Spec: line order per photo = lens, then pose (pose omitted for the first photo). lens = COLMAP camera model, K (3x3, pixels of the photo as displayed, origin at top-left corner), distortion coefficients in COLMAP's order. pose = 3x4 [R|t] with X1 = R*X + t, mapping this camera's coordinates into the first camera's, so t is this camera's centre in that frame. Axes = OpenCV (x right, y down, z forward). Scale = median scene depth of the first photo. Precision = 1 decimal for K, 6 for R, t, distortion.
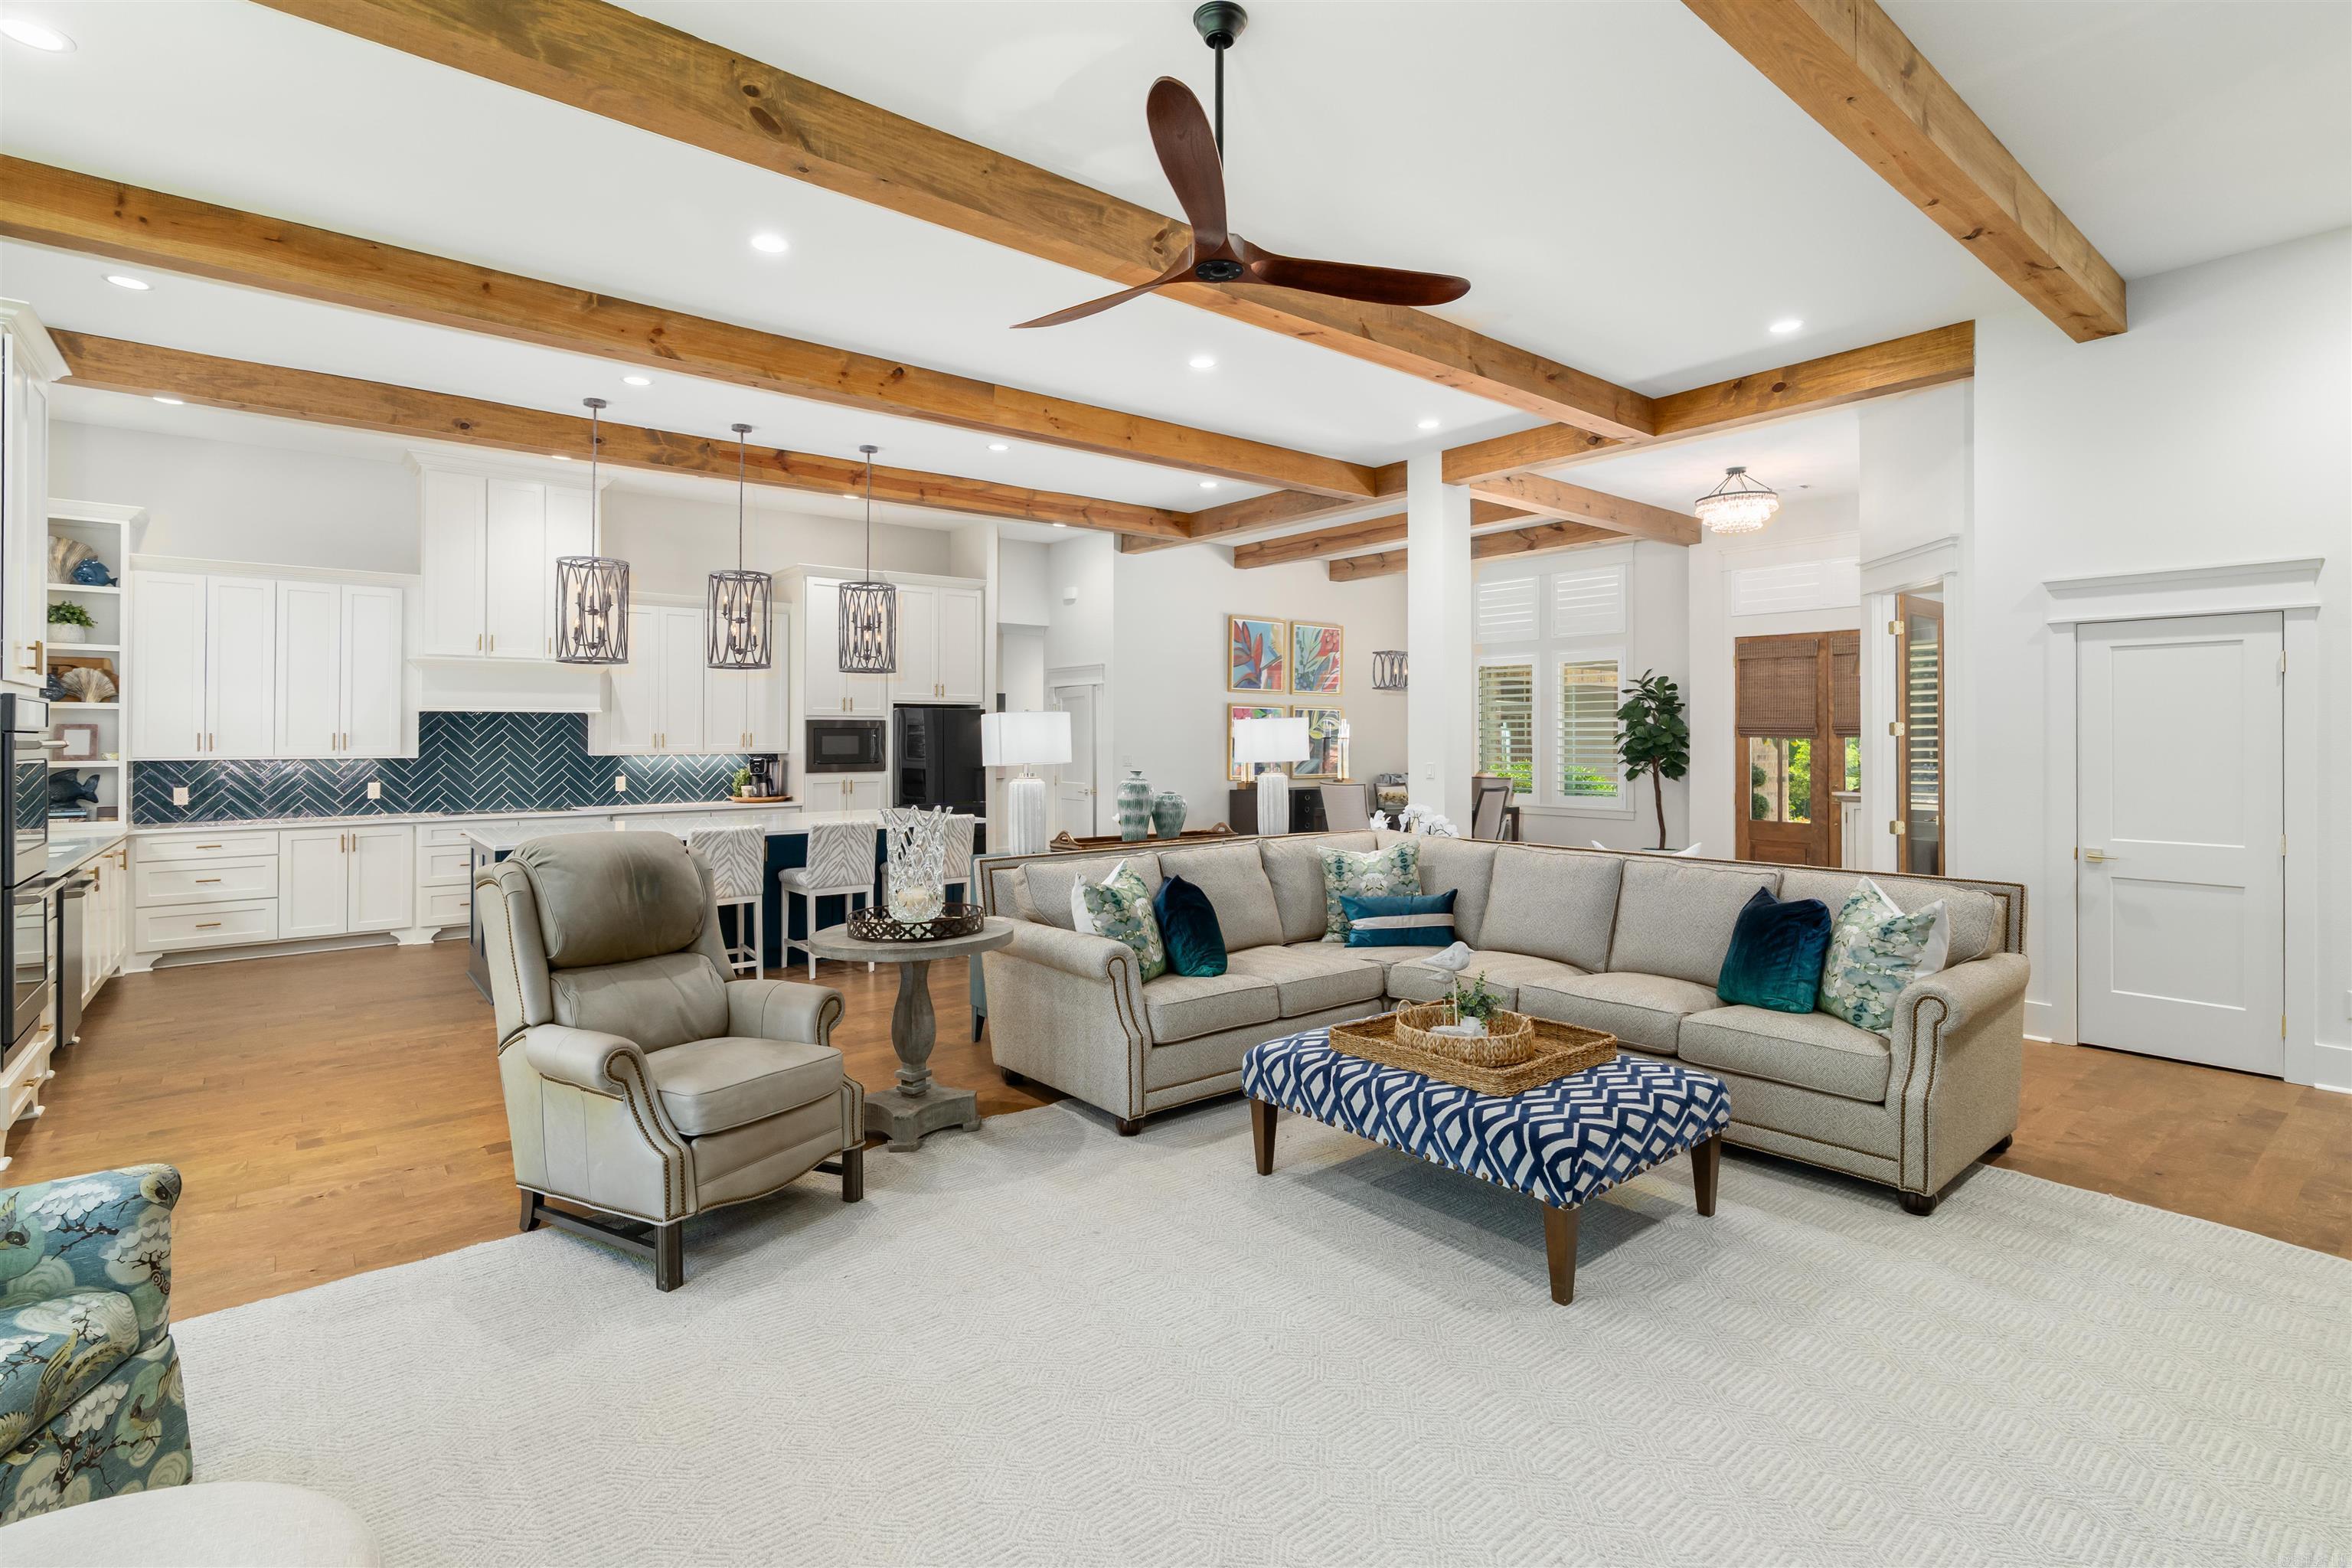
lens RADIAL K [[1091.0, 0, 1186.7], [0, 1091.0, 740.8], [0, 0, 1]] dist [-0.003933, 0.000300]
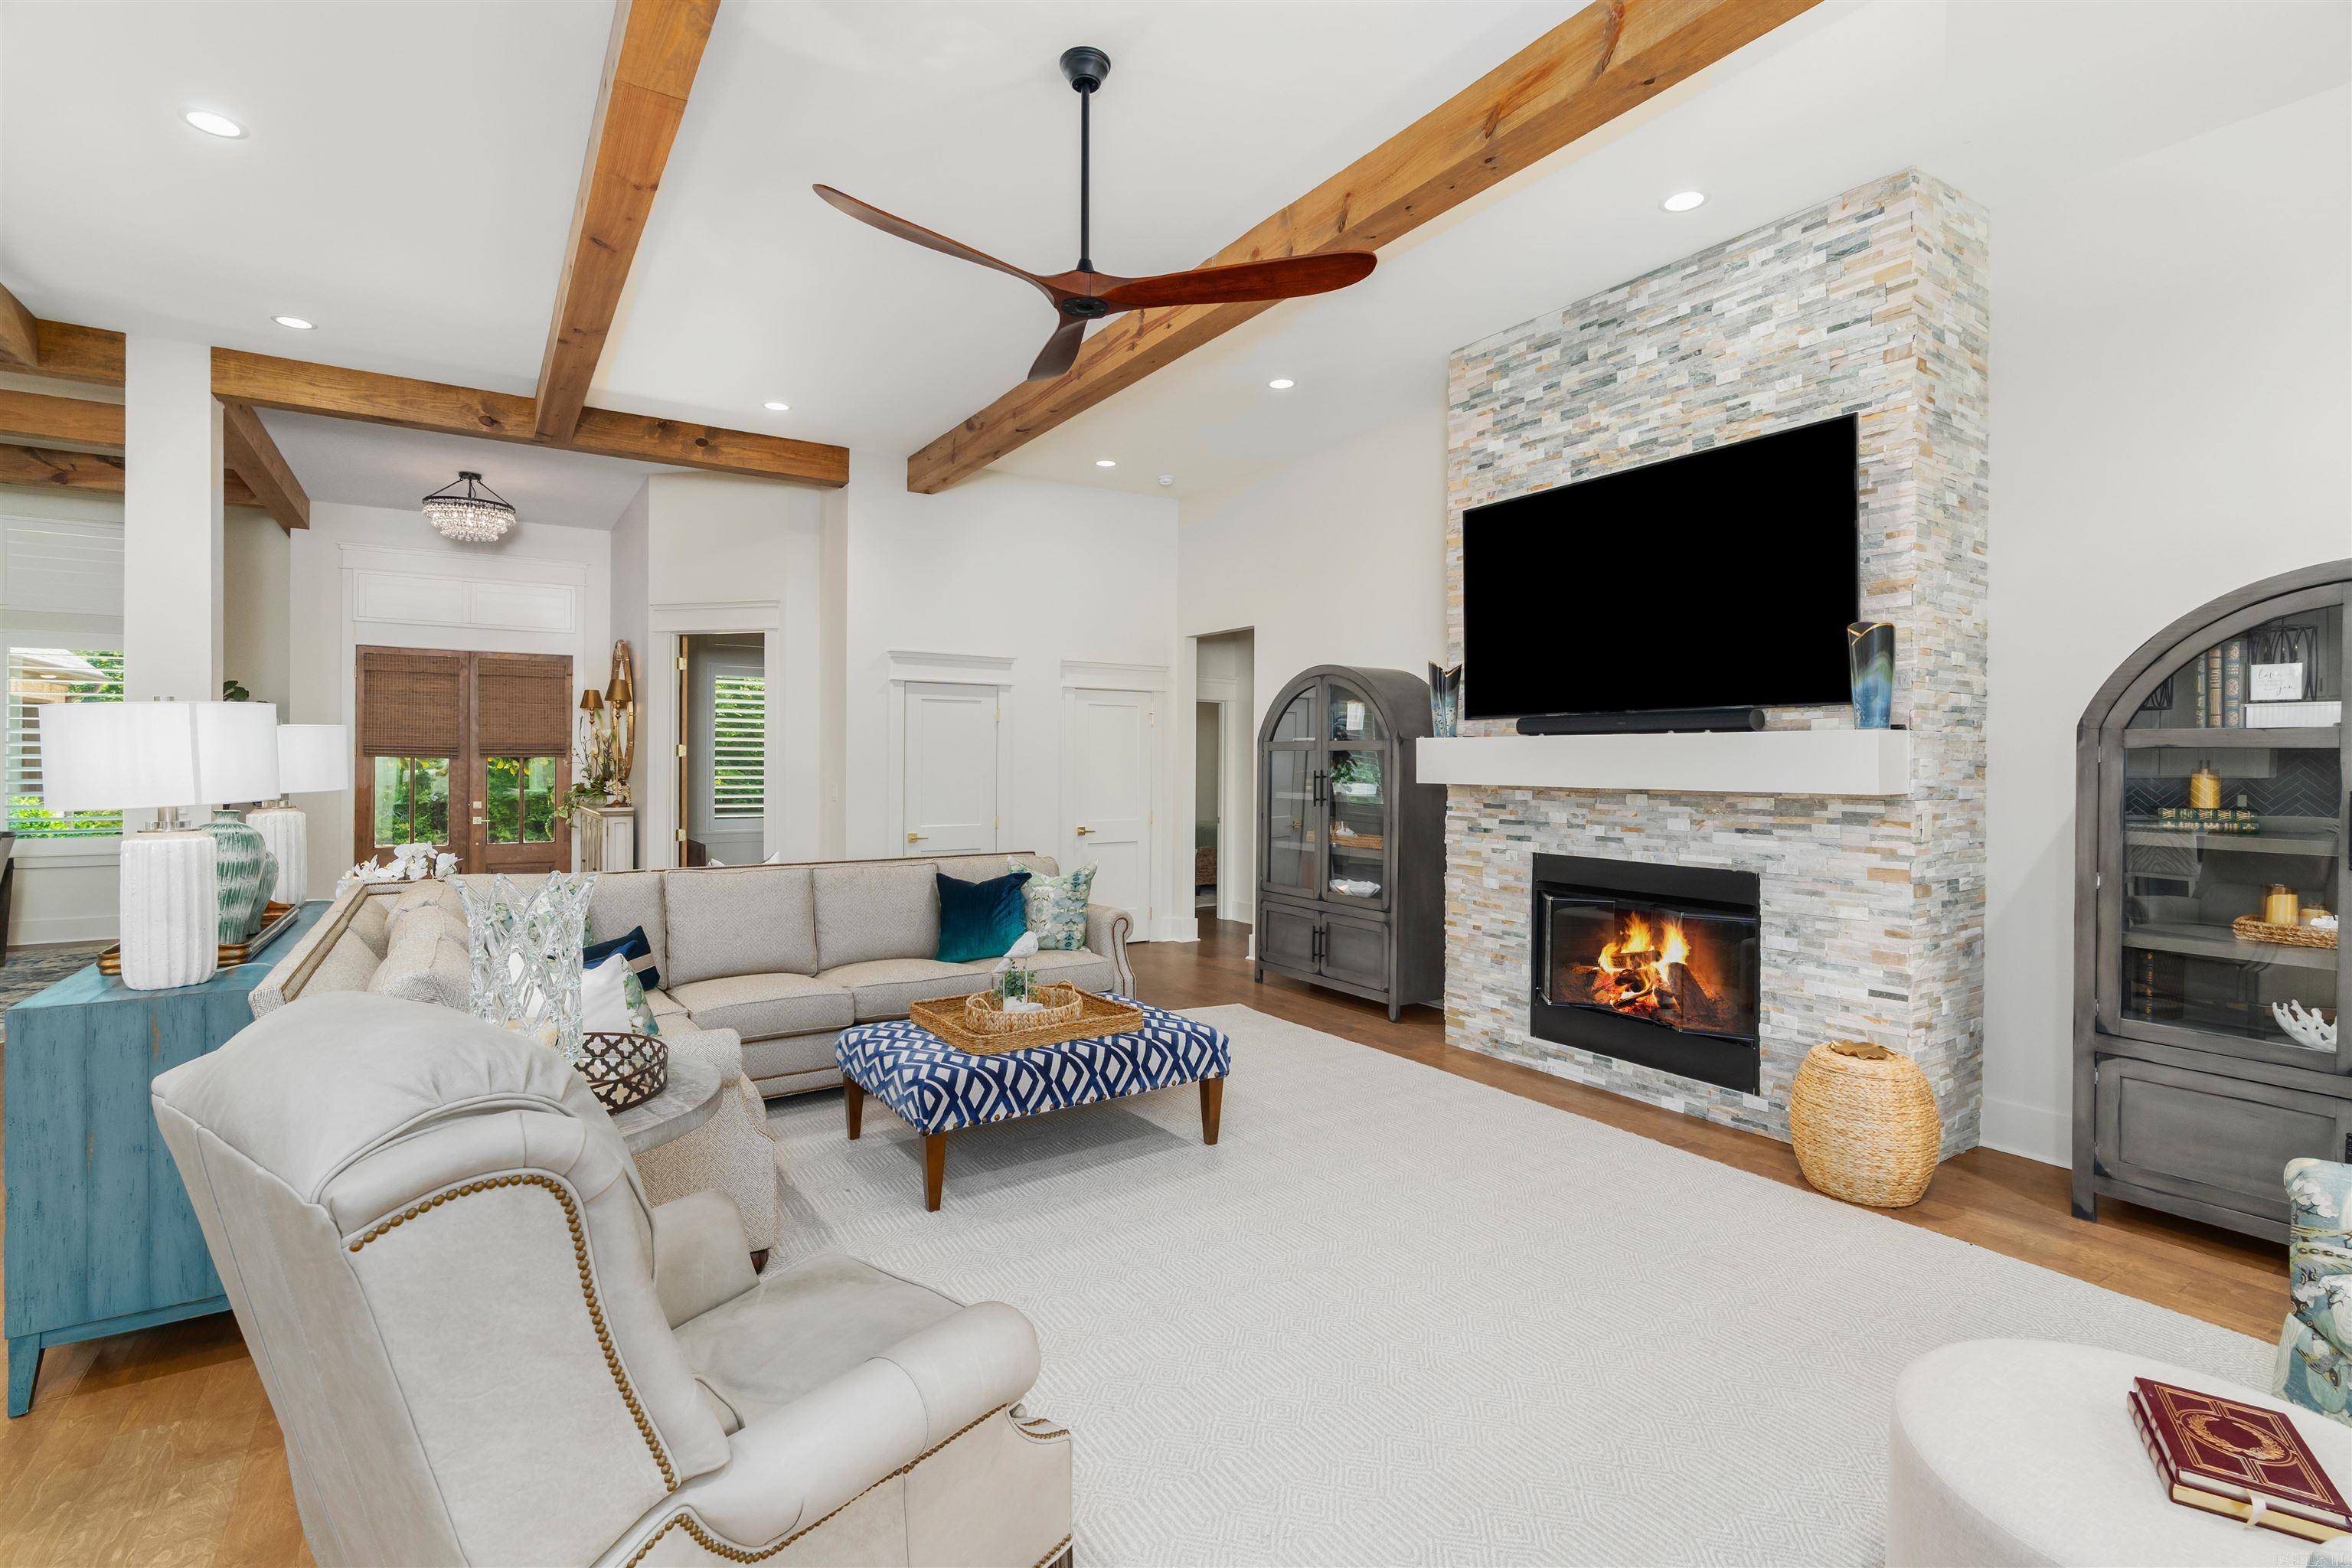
lens RADIAL K [[1091.0, 0, 1166.1], [0, 1091.0, 768.3], [0, 0, 1]] dist [-0.003933, 0.000300]
pose [[0.115942, -0.006194, 0.993237, -0.325170], [0.000802, 0.999981, 0.006143, 0.000525], [-0.993256, 0.000084, 0.115945, 0.259525]]
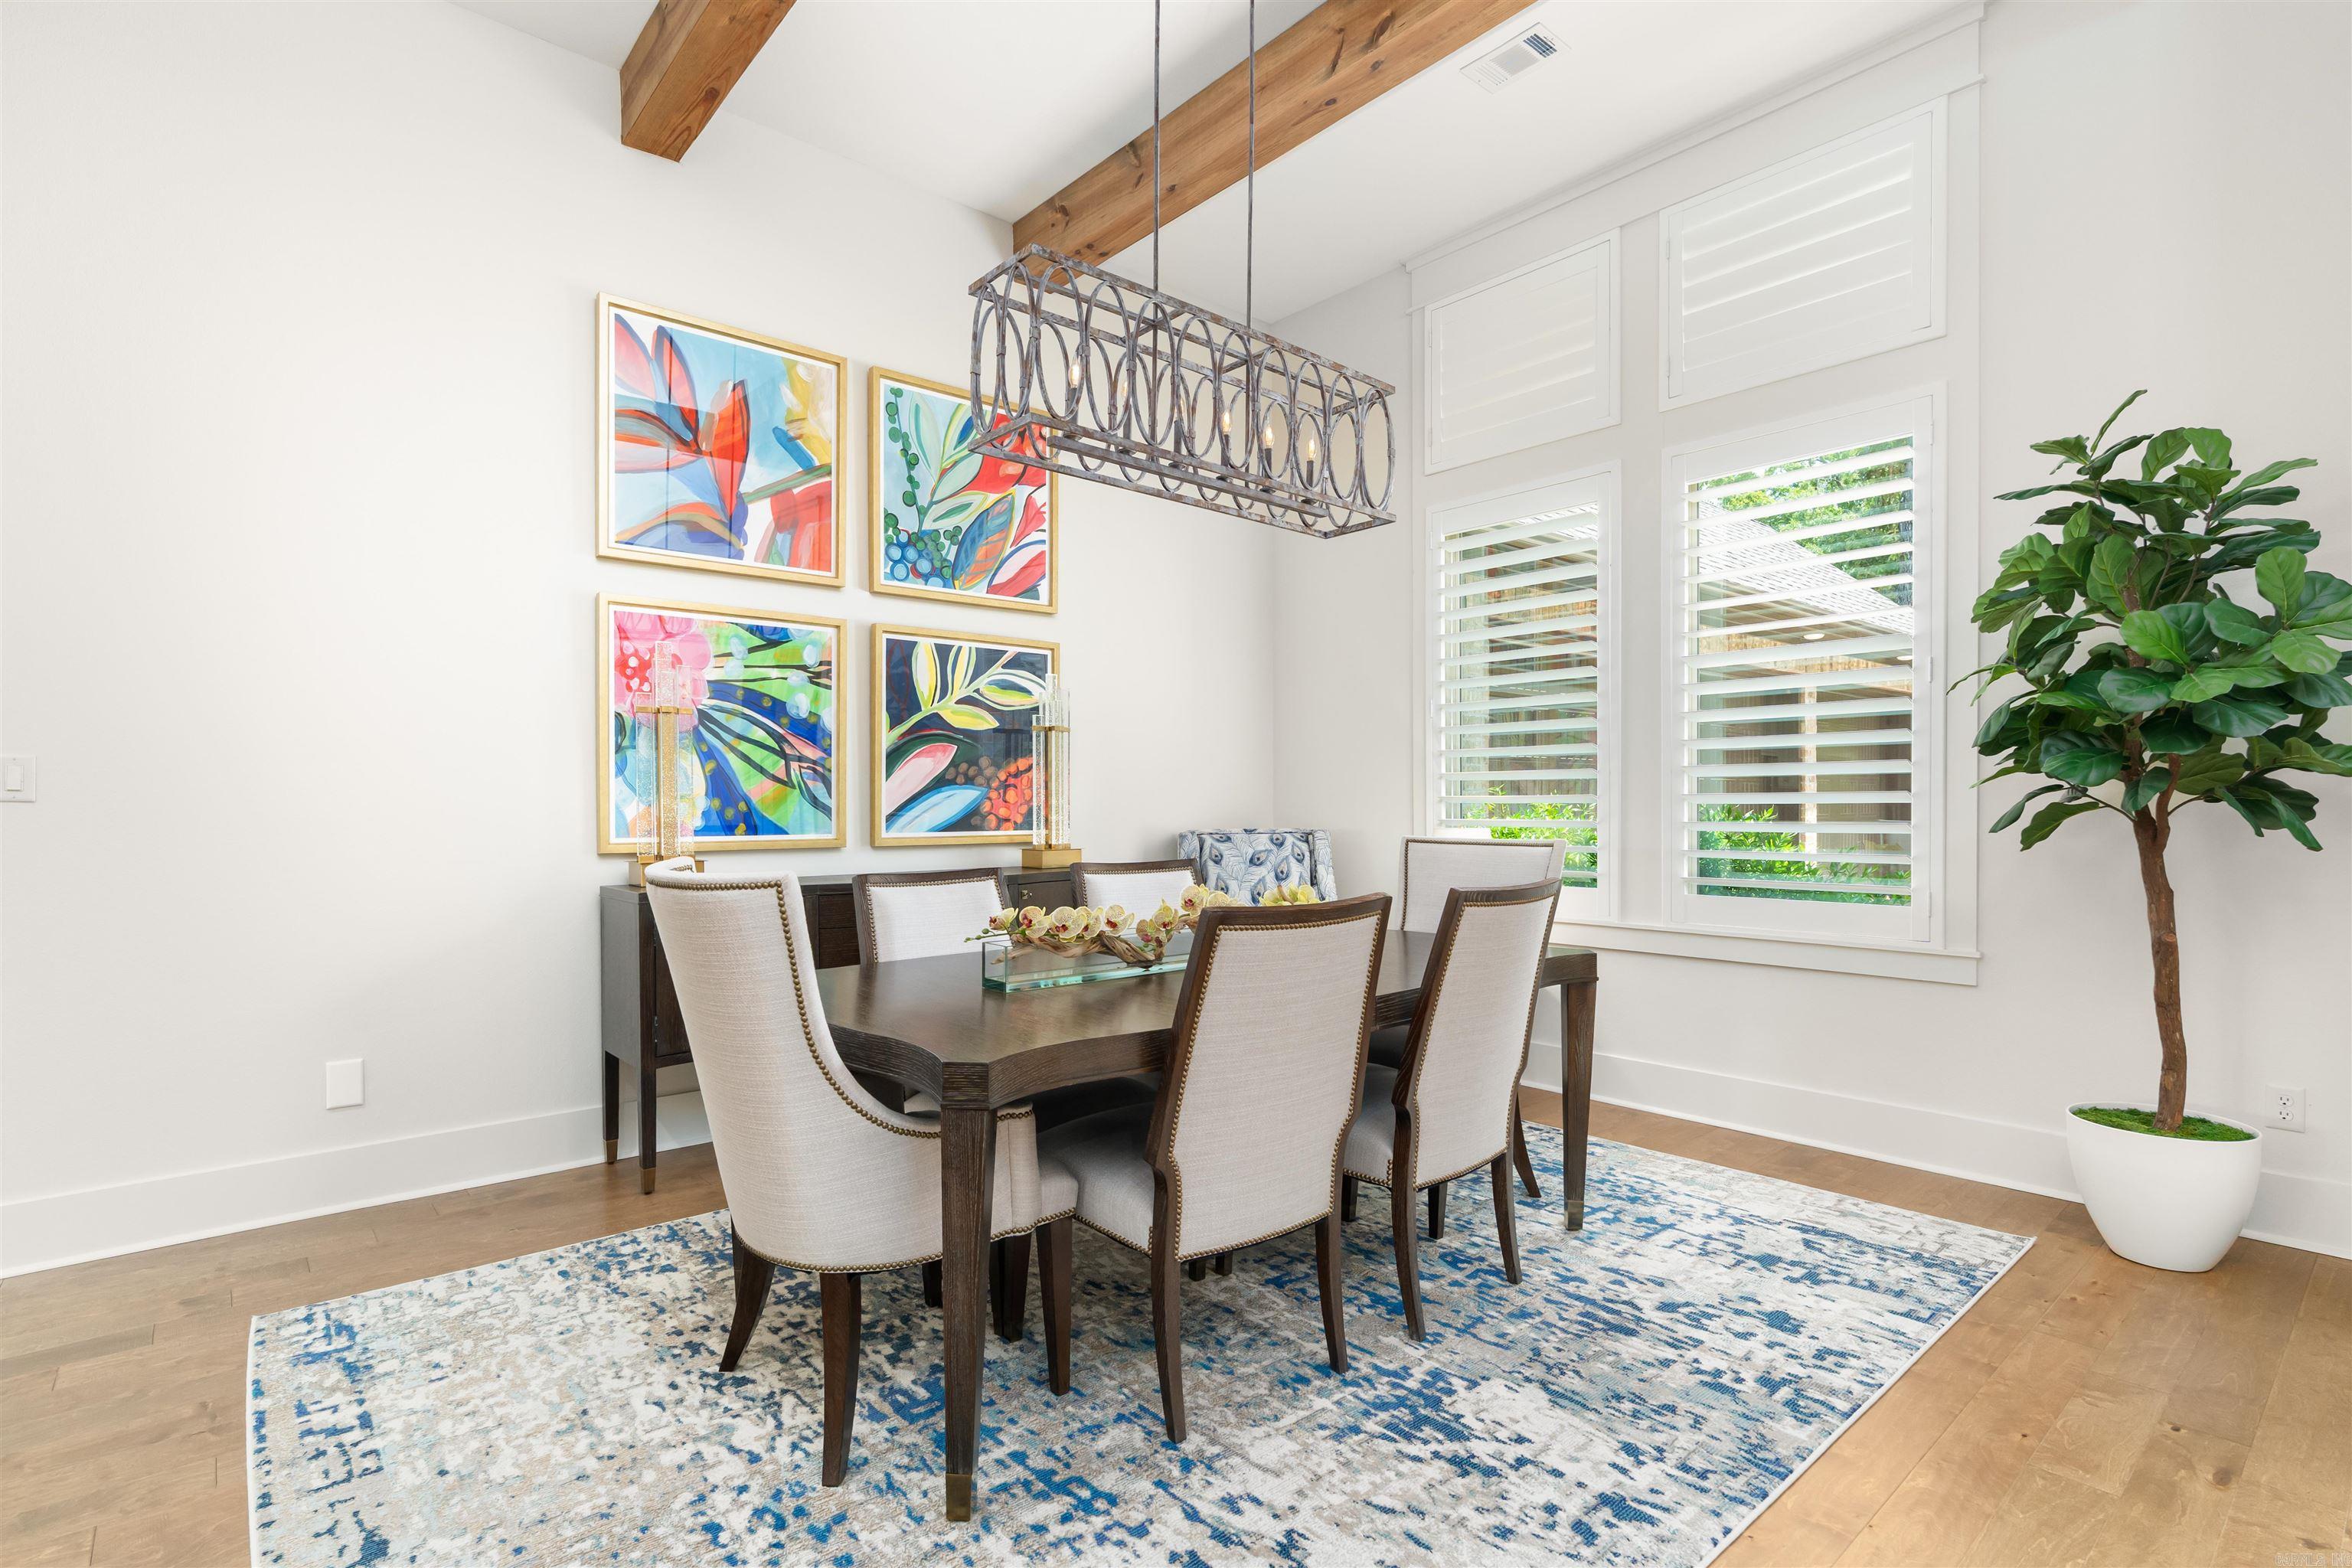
lens RADIAL K [[1160.3, 0, 1175.7], [0, 1160.3, 794.6], [0, 0, 1]] dist [-0.001238, 0.000128]
pose [[0.999798, -0.006951, 0.018850, 0.238926], [0.007145, 0.999922, -0.010228, 0.029736], [-0.018777, 0.010361, 0.999770, 0.867884]]
